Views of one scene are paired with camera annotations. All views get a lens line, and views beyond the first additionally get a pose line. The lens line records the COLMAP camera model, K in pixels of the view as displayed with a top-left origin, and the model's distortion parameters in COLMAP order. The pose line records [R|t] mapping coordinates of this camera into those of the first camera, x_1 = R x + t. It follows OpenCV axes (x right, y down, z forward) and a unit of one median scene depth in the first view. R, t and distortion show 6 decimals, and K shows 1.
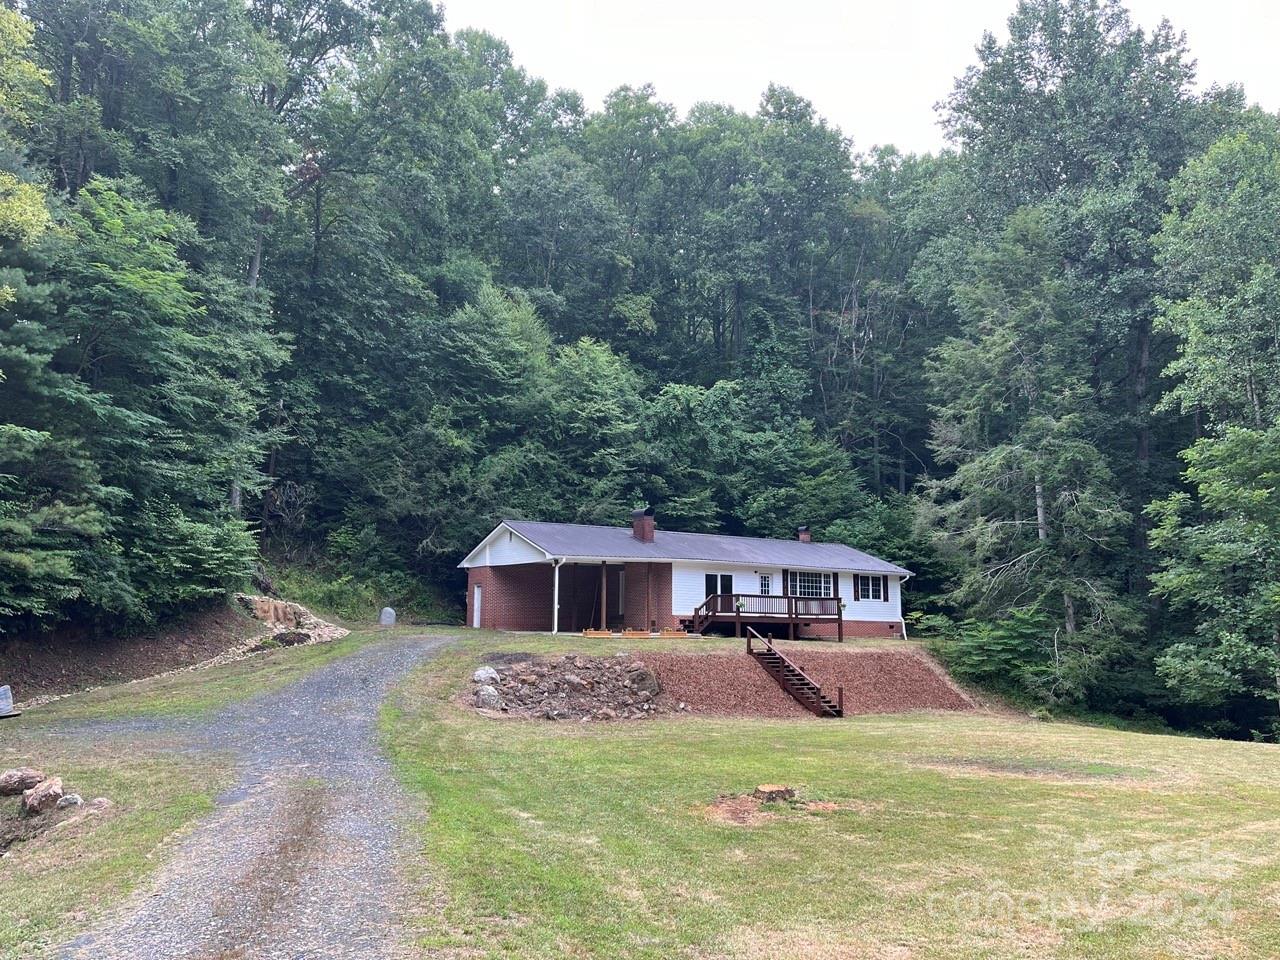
lens RADIAL K [[968.1, 0, 634.9], [0, 968.1, 476.0], [0, 0, 1]] dist [0.080653, -0.101708]
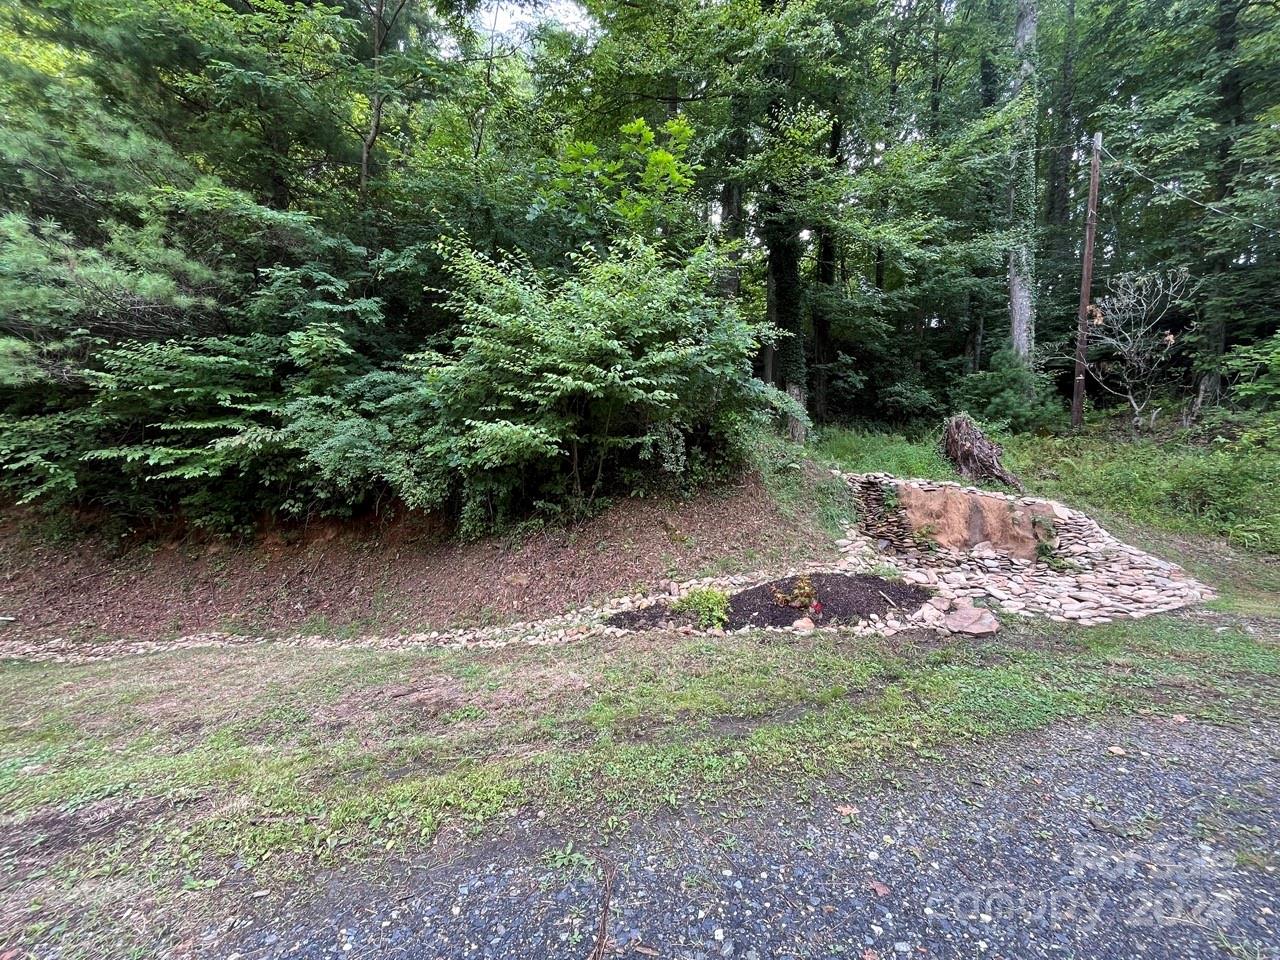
lens RADIAL K [[543.1, 0, 640.0], [0, 543.1, 480.0], [0, 0, 1]] dist [0.000498, -0.000063]
pose [[0.276971, -0.032138, -0.960341, -0.155682], [0.082343, 0.996558, -0.009602, 0.095503], [0.957344, -0.076418, 0.278664, 0.673494]]
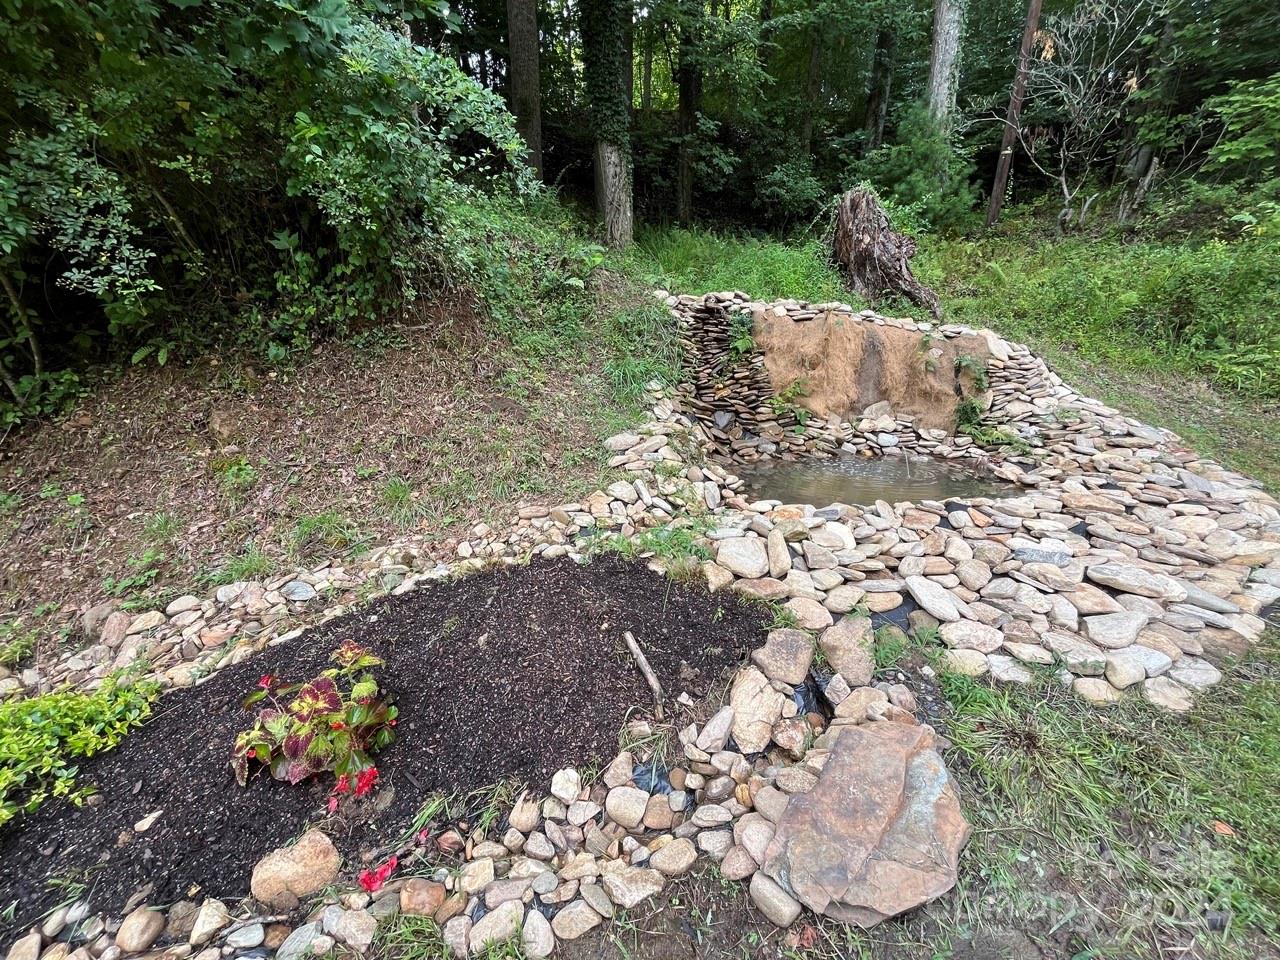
lens RADIAL K [[542.5, 0, 644.4], [0, 542.5, 492.9], [0, 0, 1]] dist [-0.000823, -0.000161]
pose [[0.458295, 0.226275, -0.859514, -0.223837], [0.121225, 0.942100, 0.312654, 0.100583], [0.880494, -0.247483, 0.404329, 0.743192]]
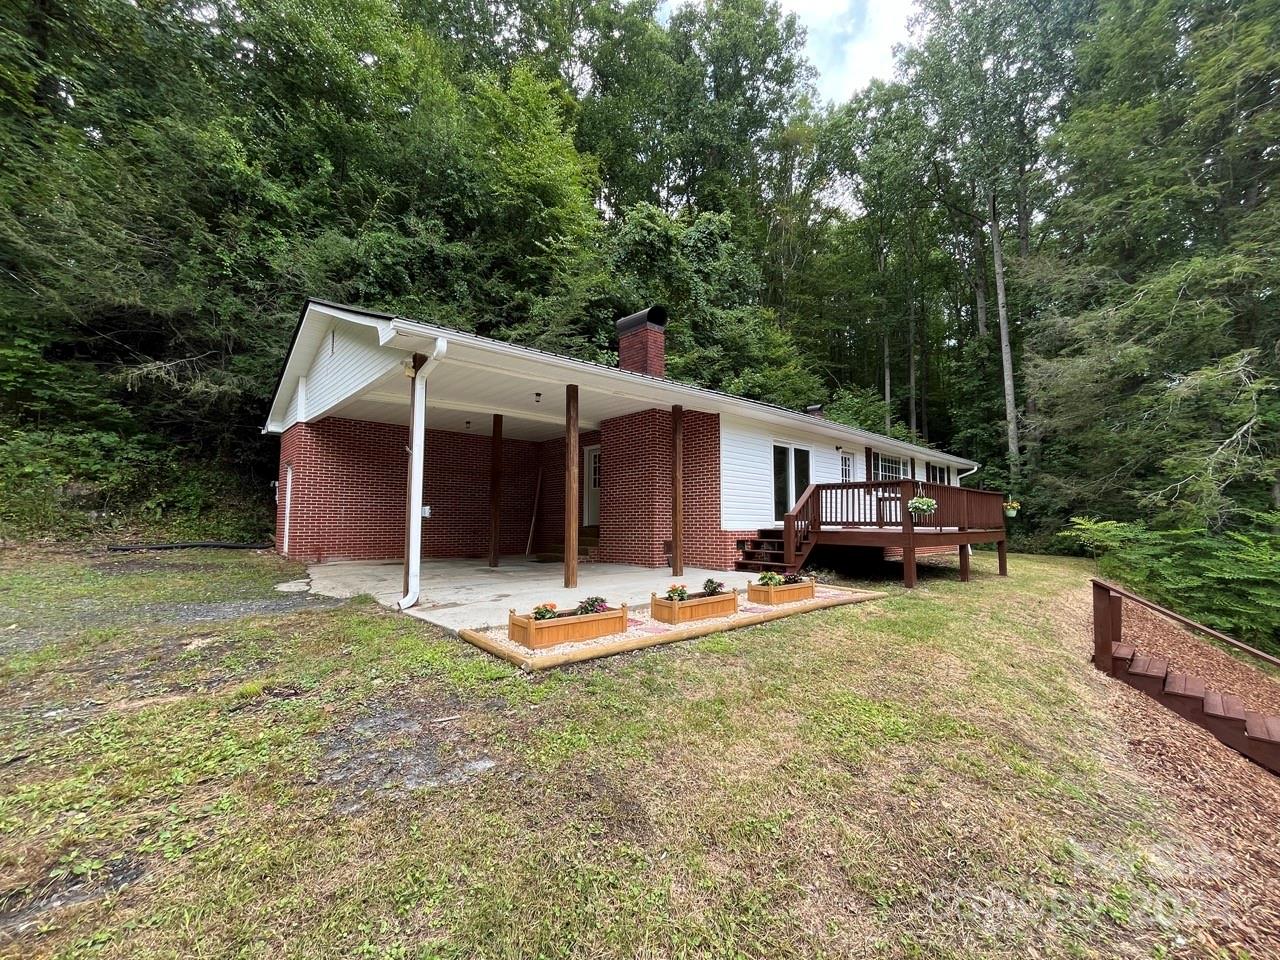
lens RADIAL K [[520.8, 0, 638.6], [0, 520.8, 482.0], [0, 0, 1]] dist [-0.000993, -0.000242]
pose [[0.984992, 0.009692, 0.172328, -0.036732], [-0.023599, 0.996608, 0.078841, 0.096712], [-0.170979, -0.081724, 0.981879, 0.723275]]
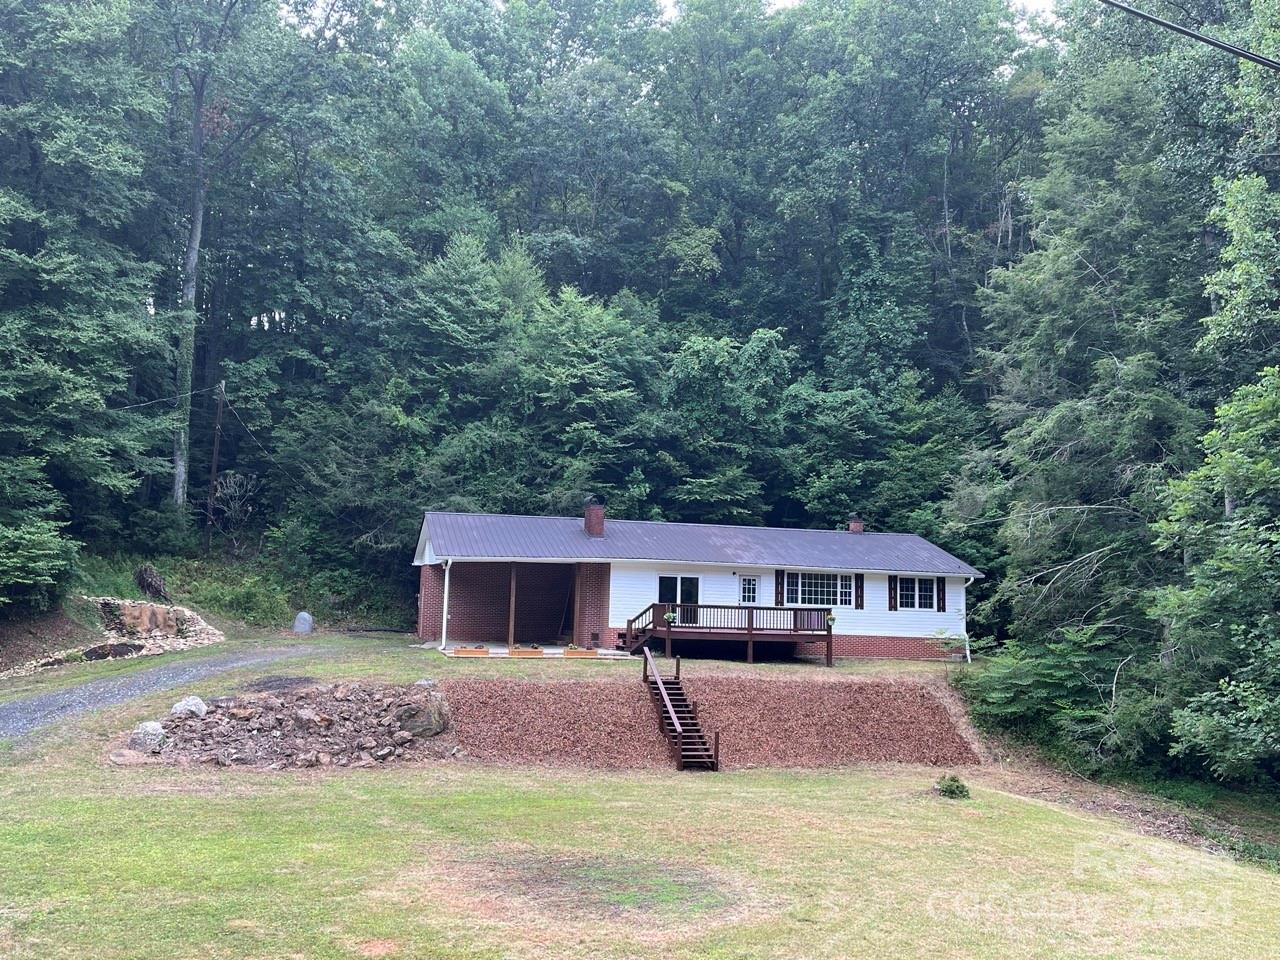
lens RADIAL K [[1113.8, 0, 634.3], [0, 1113.8, 471.1], [0, 0, 1]] dist [0.045582, -0.006765]
pose [[0.955330, -0.020747, -0.294811, 0.313709], [0.028844, 0.999316, 0.023143, -0.007653], [0.294130, -0.030613, 0.955275, 0.113596]]
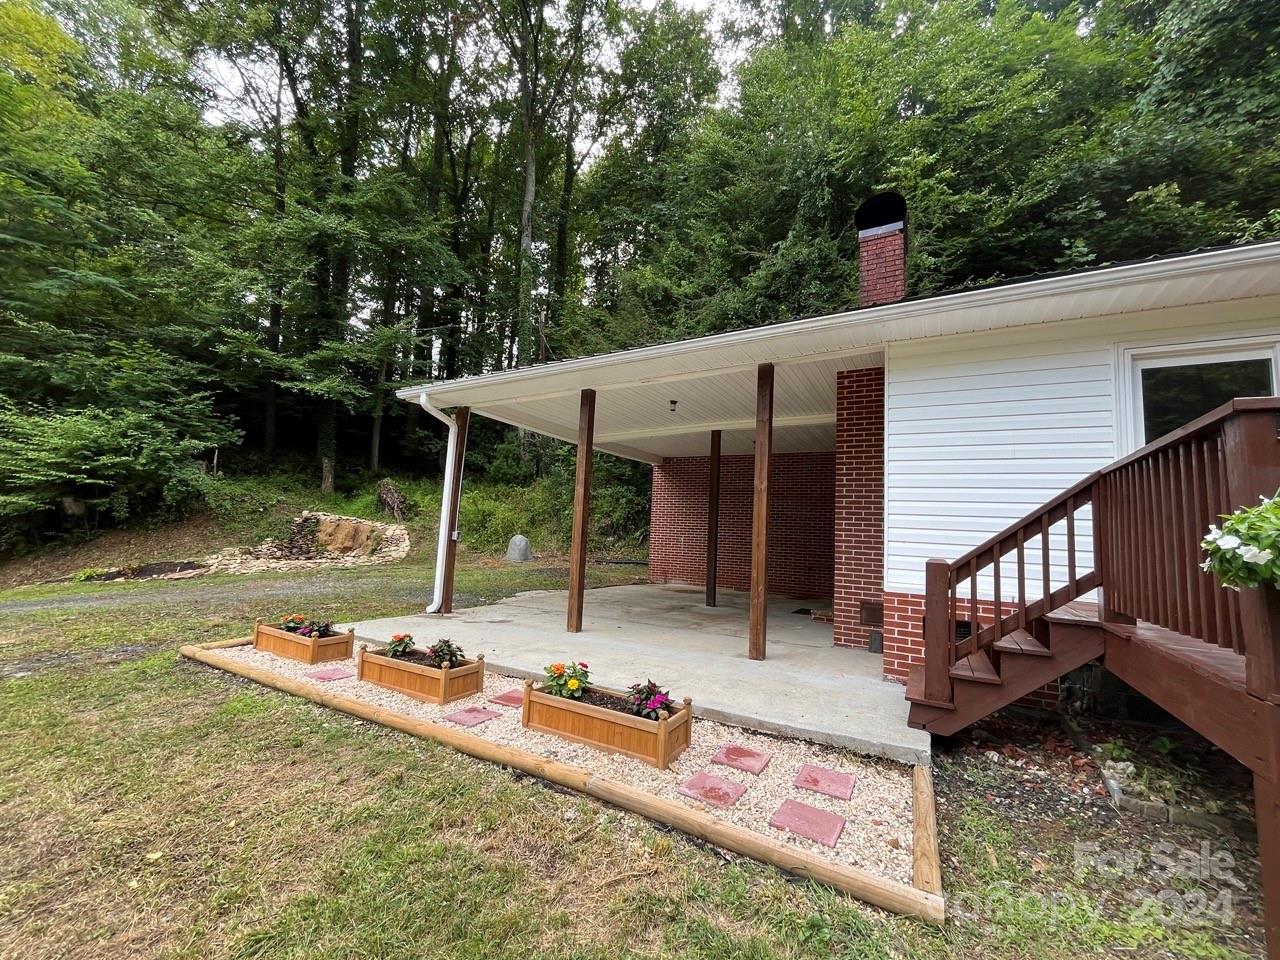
lens RADIAL K [[520.8, 0, 638.6], [0, 520.8, 482.0], [0, 0, 1]] dist [-0.000993, -0.000242]
pose [[0.476669, -0.076130, -0.875780, 0.105868], [0.093019, 0.995018, -0.035866, 0.111230], [0.874148, -0.064368, 0.481376, 0.841338]]
